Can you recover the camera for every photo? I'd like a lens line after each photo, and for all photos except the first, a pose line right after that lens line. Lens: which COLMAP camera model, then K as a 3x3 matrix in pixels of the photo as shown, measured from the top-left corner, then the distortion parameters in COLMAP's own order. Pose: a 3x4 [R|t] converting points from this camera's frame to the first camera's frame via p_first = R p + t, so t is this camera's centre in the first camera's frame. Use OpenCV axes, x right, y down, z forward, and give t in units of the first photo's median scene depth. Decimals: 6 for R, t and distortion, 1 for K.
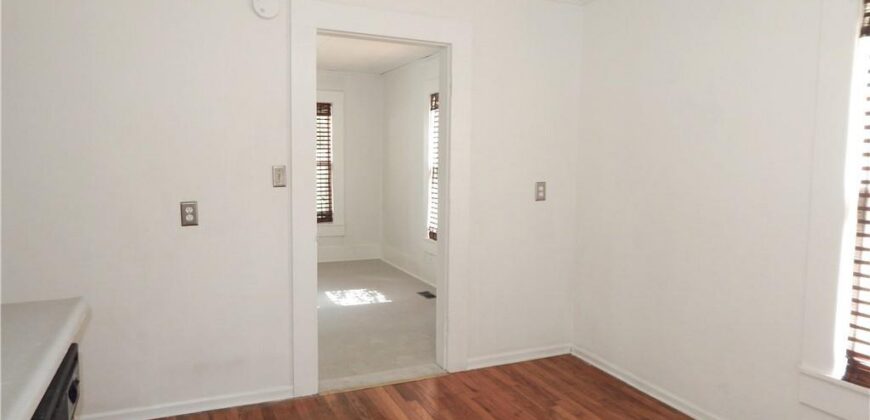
lens RADIAL K [[584.8, 0, 435.0], [0, 584.8, 210.0], [0, 0, 1]] dist [0.021752, -0.000893]
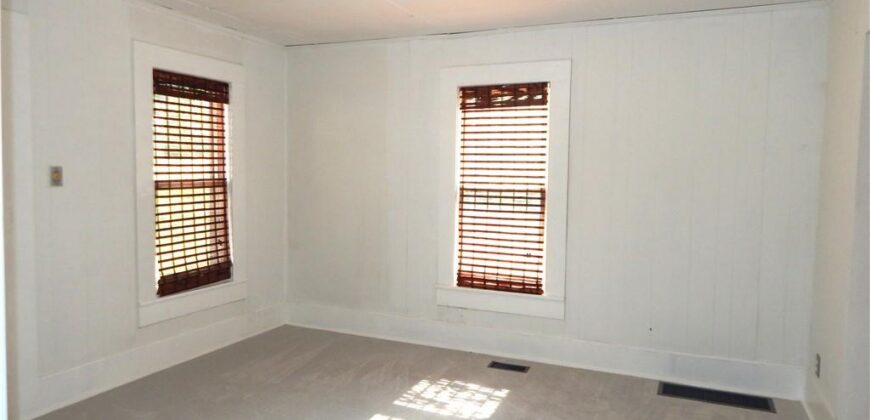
lens RADIAL K [[584.8, 0, 435.0], [0, 584.8, 210.0], [0, 0, 1]] dist [0.021752, -0.000893]
pose [[0.761393, -0.062385, 0.645282, -0.406196], [0.067600, 0.997573, 0.016680, -0.047094], [-0.644756, 0.030921, 0.763763, 0.400338]]
